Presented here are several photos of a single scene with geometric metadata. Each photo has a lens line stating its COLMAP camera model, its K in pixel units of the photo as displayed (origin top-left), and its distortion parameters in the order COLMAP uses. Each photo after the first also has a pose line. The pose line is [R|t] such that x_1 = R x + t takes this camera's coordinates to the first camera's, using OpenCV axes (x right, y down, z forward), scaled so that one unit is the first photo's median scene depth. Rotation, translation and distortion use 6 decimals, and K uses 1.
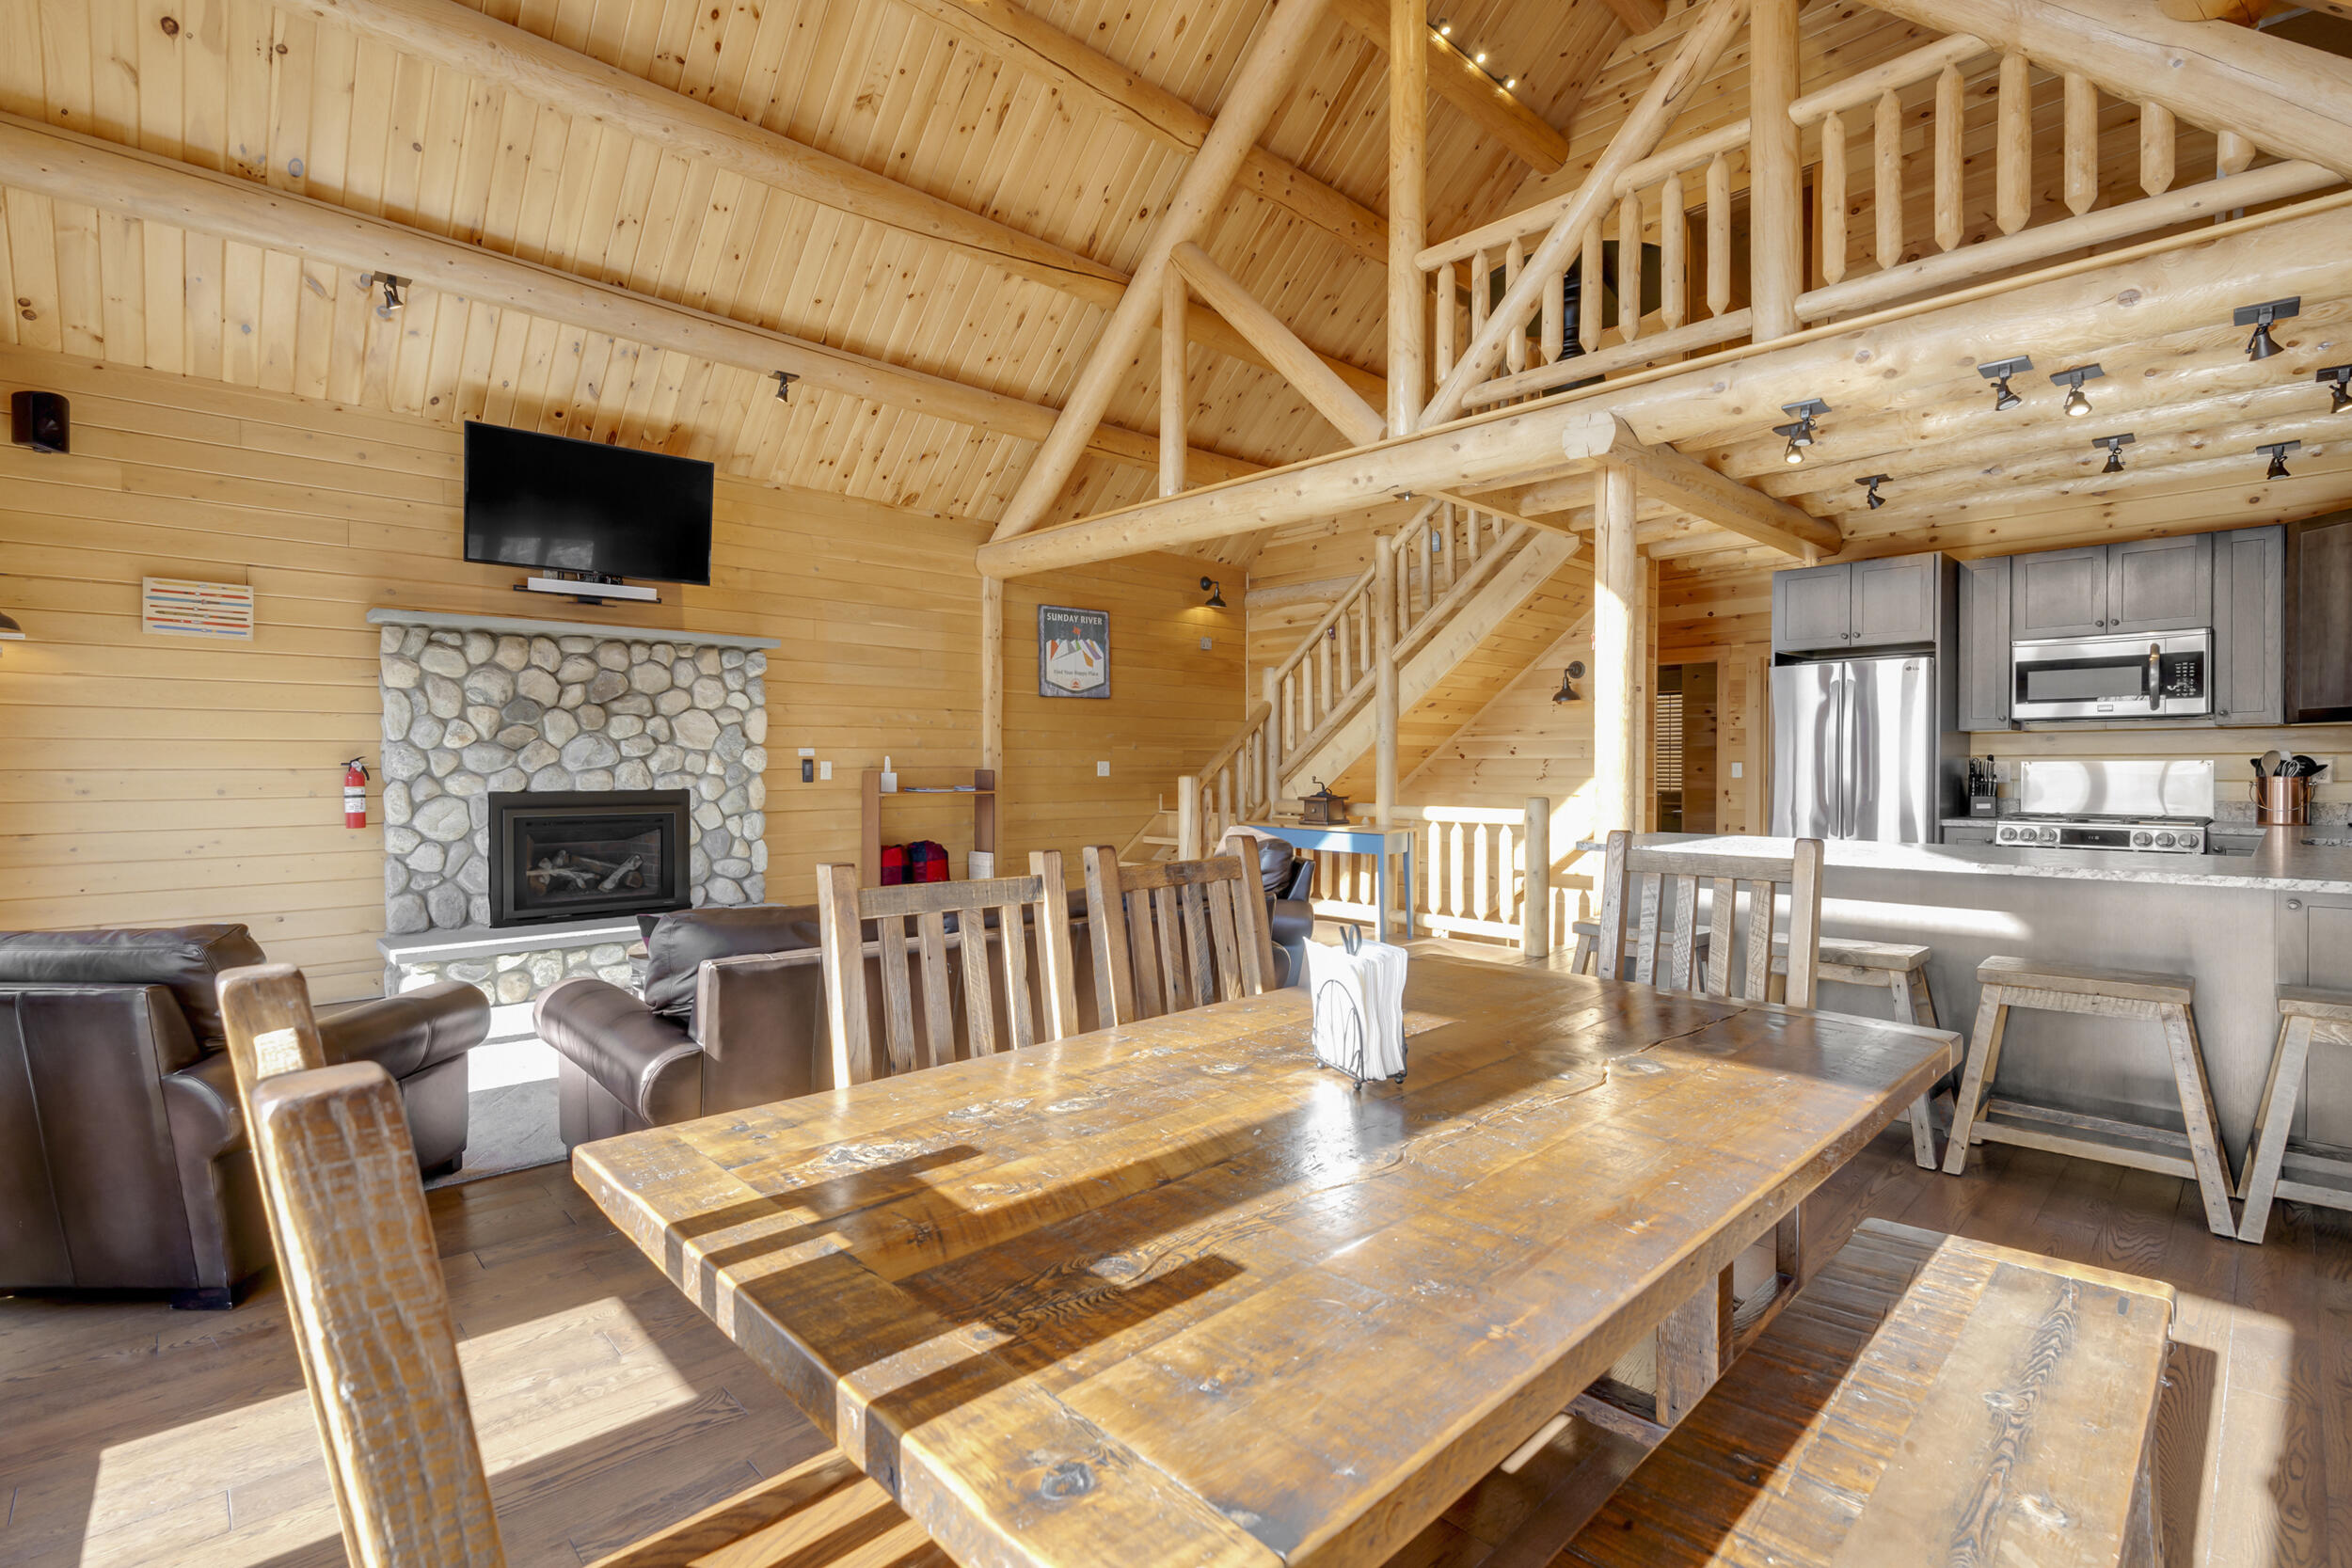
lens RADIAL K [[1082.8, 0, 1174.6], [0, 1082.8, 776.7], [0, 0, 1]] dist [-0.001429, 0.000270]
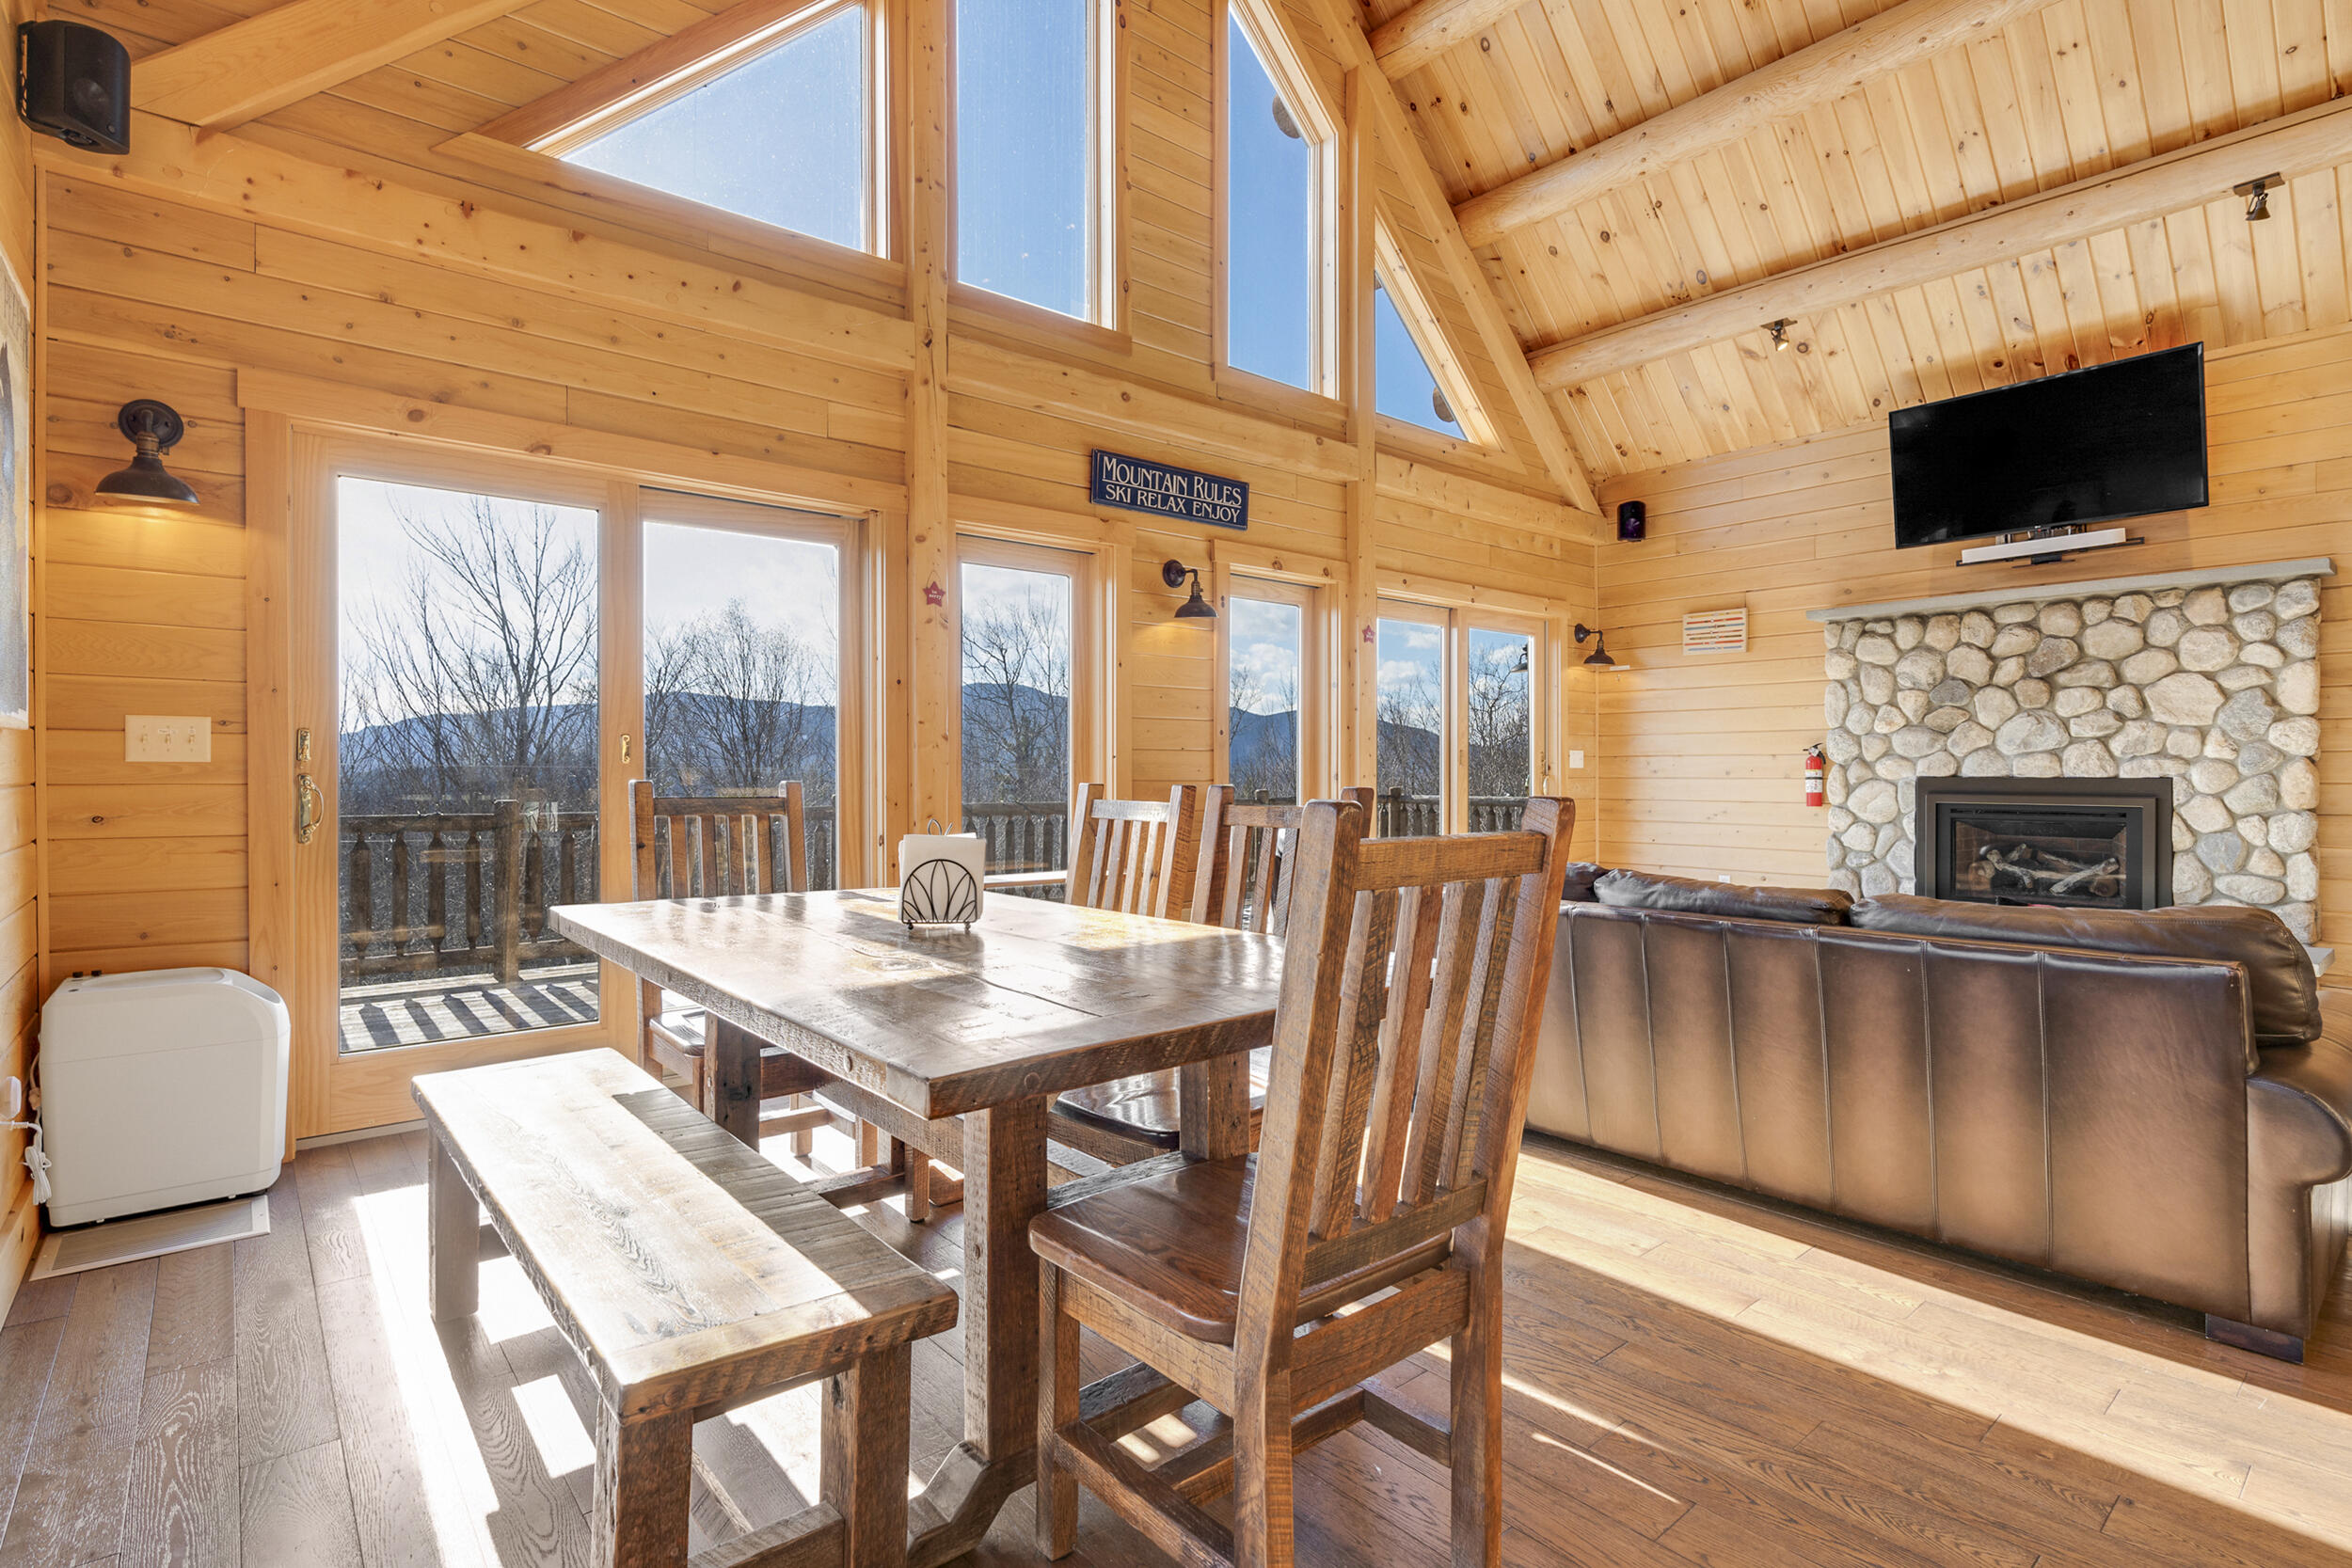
lens RADIAL K [[1123.9, 0, 1164.1], [0, 1123.9, 770.1], [0, 0, 1]] dist [-0.007537, 0.002151]
pose [[-0.062283, 0.002218, -0.998056, 0.423311], [-0.010065, 0.999945, 0.002850, 0.012100], [0.998008, 0.010223, -0.062257, 0.365652]]
